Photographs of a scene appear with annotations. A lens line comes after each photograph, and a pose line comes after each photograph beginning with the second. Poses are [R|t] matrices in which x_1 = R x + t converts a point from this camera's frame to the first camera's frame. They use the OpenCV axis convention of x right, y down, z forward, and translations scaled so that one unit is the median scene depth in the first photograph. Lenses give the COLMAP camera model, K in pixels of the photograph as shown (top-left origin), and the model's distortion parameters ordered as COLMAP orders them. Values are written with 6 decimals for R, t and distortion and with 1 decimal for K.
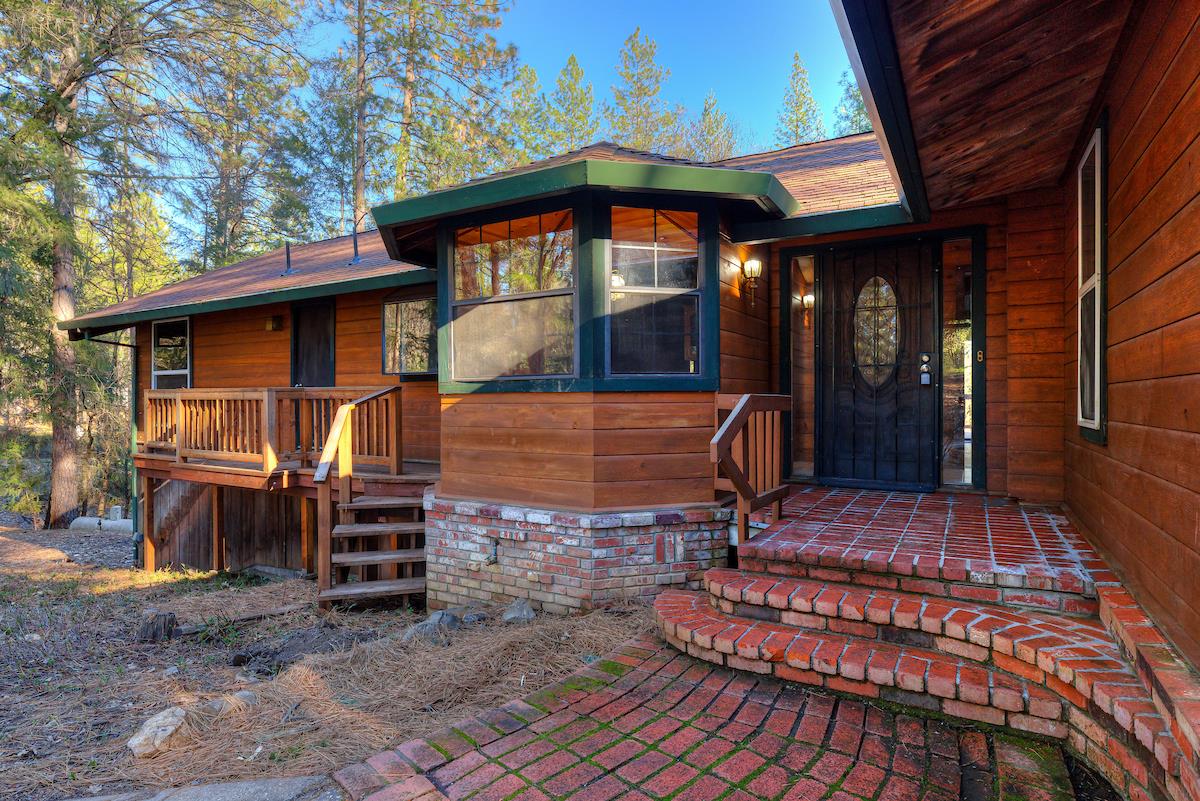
lens RADIAL K [[642.9, 0, 600.0], [0, 642.9, 400.5], [0, 0, 1]] dist [-0.003003, -0.000376]
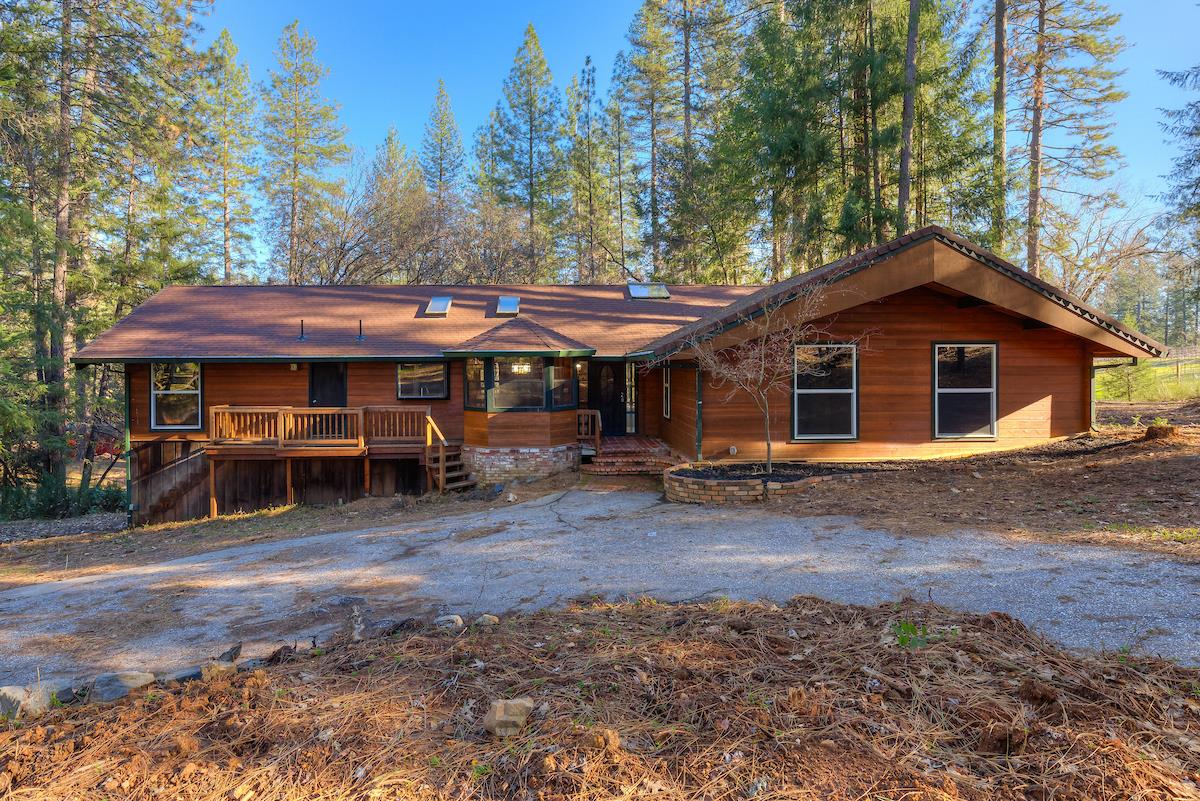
lens RADIAL K [[609.5, 0, 599.8], [0, 609.5, 368.1], [0, 0, 1]] dist [-0.015038, 0.012957]
pose [[0.823967, -0.005111, 0.566615, -1.464926], [0.002150, 0.999980, 0.005894, -0.236686], [-0.566634, -0.003639, 0.823962, -1.613483]]
